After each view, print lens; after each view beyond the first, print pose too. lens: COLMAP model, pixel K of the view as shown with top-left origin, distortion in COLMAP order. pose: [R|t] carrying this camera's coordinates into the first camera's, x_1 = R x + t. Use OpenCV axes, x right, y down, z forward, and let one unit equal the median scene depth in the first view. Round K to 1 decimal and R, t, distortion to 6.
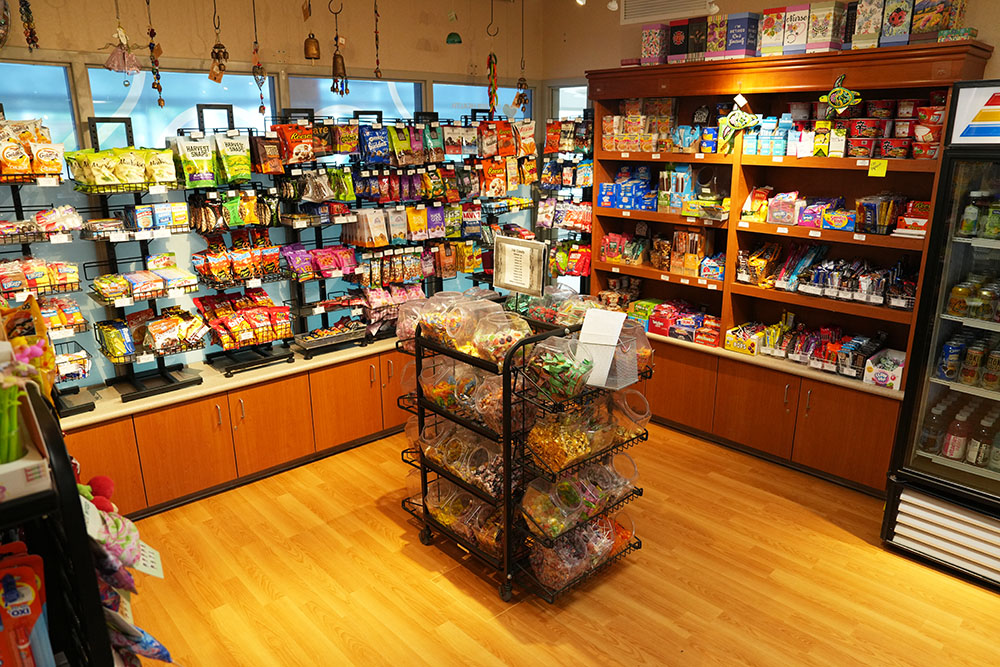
lens RADIAL K [[701.4, 0, 505.4], [0, 701.4, 332.5], [0, 0, 1]] dist [-0.033153, 0.011400]
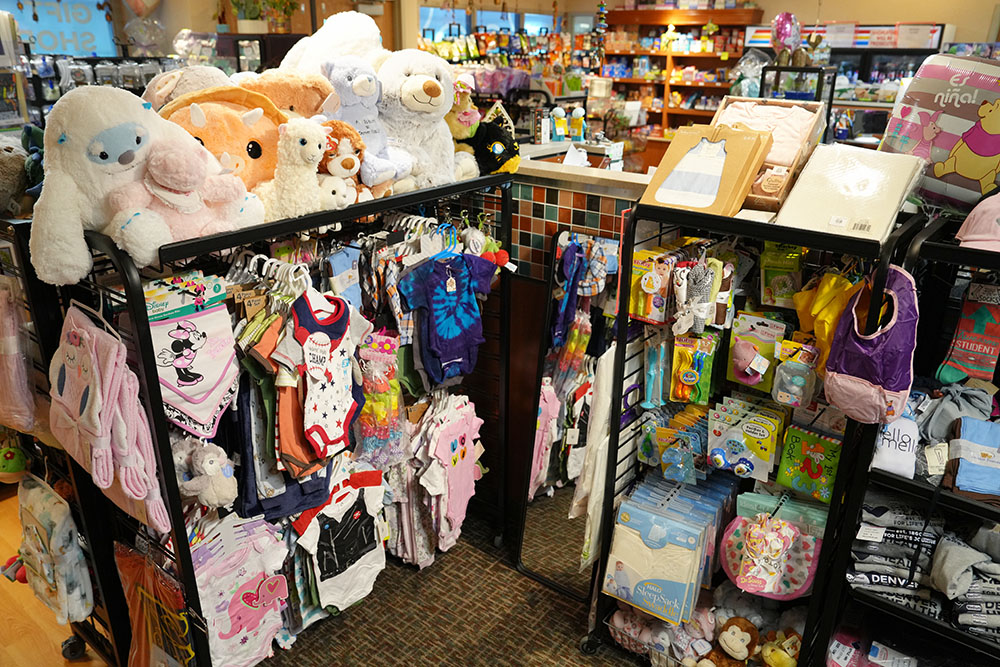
lens RADIAL K [[723.8, 0, 495.9], [0, 723.8, 330.8], [0, 0, 1]] dist [-0.041344, -0.002058]
pose [[0.989048, -0.043972, 0.140895, -0.609790], [0.028958, 0.993849, 0.106892, 0.394832], [-0.144728, -0.101641, 0.984237, -1.348150]]
